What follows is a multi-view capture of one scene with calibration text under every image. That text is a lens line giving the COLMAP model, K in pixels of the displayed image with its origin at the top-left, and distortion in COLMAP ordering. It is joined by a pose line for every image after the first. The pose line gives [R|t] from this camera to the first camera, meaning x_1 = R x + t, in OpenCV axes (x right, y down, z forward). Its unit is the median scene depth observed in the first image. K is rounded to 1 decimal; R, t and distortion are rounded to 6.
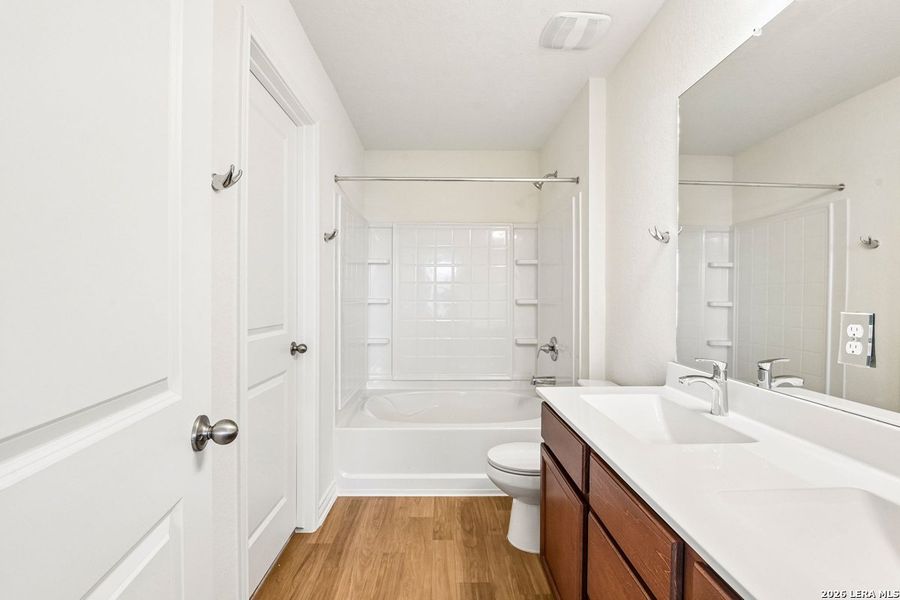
lens RADIAL K [[420.9, 0, 449.6], [0, 420.9, 300.9], [0, 0, 1]] dist [0.000492, -0.009580]
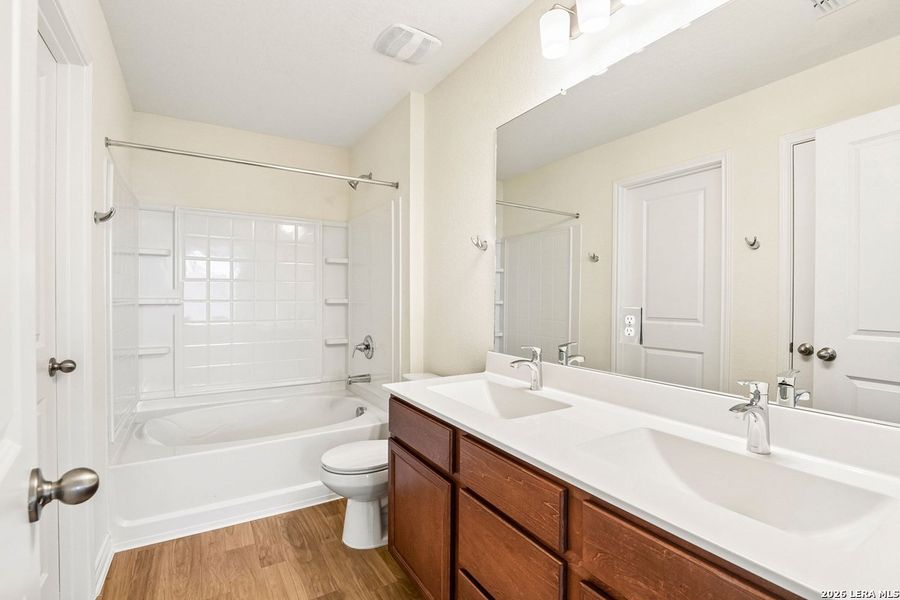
lens RADIAL K [[422.6, 0, 445.4], [0, 422.6, 302.8], [0, 0, 1]] dist [-0.001476, -0.008519]
pose [[0.862588, -0.007603, 0.505849, -0.152500], [0.004560, 0.999963, 0.007254, -0.000178], [-0.505886, -0.003951, 0.862591, 0.032085]]
